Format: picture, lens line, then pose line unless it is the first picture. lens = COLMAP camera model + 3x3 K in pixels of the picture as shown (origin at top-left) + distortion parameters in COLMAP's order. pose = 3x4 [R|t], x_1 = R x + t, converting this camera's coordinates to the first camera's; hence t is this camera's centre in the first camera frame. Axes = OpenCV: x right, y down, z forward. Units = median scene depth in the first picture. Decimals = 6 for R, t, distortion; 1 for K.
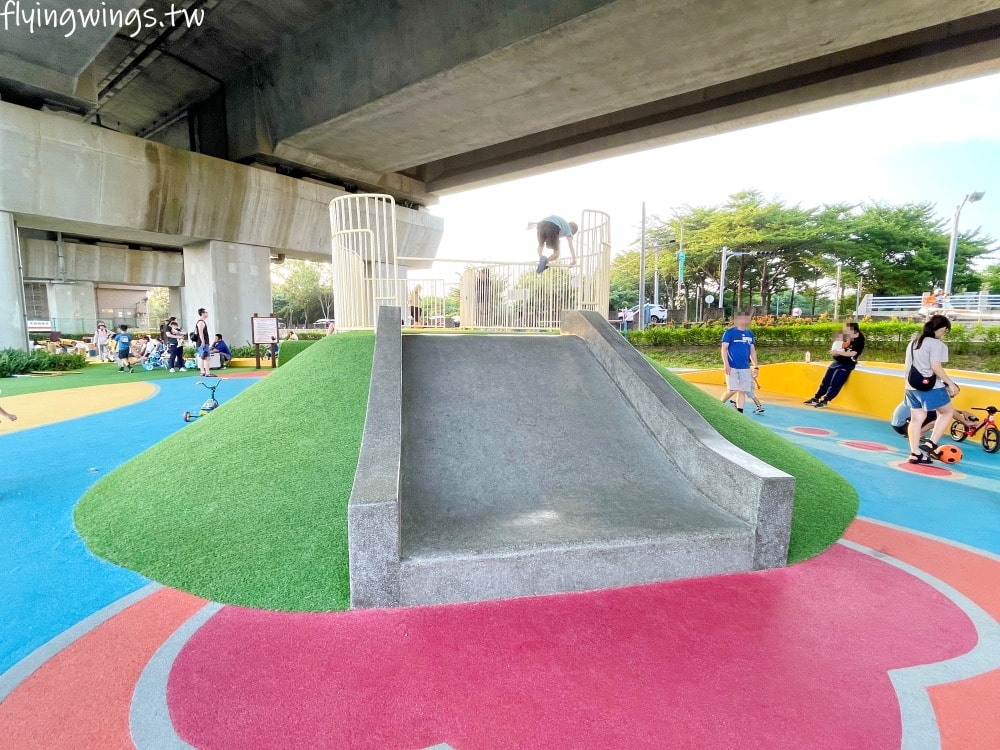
lens RADIAL K [[468.6, 0, 487.1], [0, 468.6, 375.9], [0, 0, 1]] dist [0.000685, 0.001330]
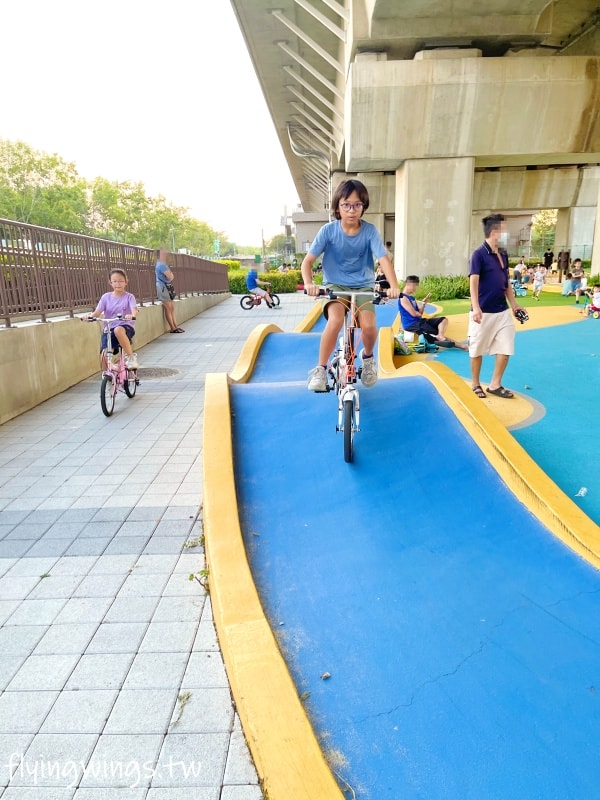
lens RADIAL K [[604.2, 0, 300.0], [0, 604.2, 400.0], [0, 0, 1]] dist [0.094768, -0.124868]
pose [[0.585394, 0.164638, -0.793856, 0.037157], [-0.059598, 0.985254, 0.160384, 0.023108], [0.808555, -0.046576, 0.586574, -0.213237]]
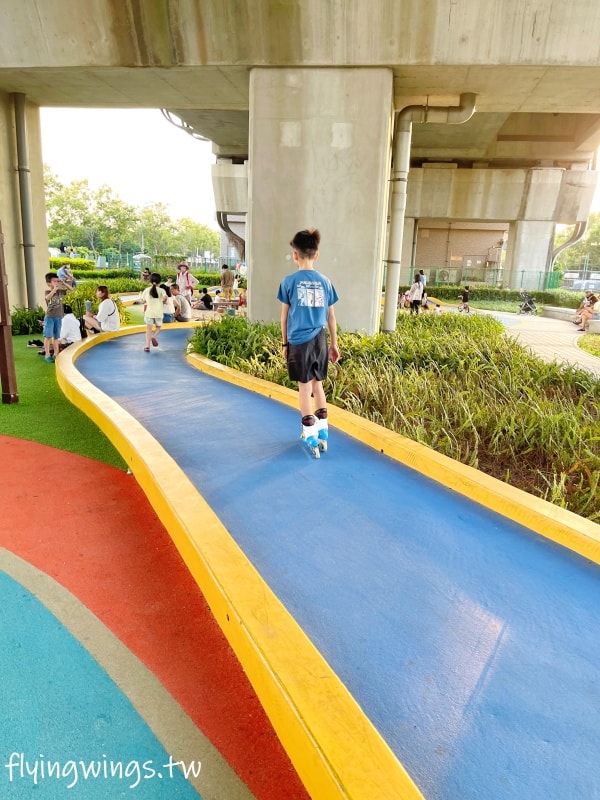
lens RADIAL K [[595.3, 0, 325.7], [0, 595.3, 399.8], [0, 0, 1]] dist [0.065035, -0.050080]
pose [[0.485469, 0.201397, -0.850740, -0.015840], [-0.131693, 0.978847, 0.156574, -0.086932], [0.864278, 0.036024, 0.501723, 0.786859]]
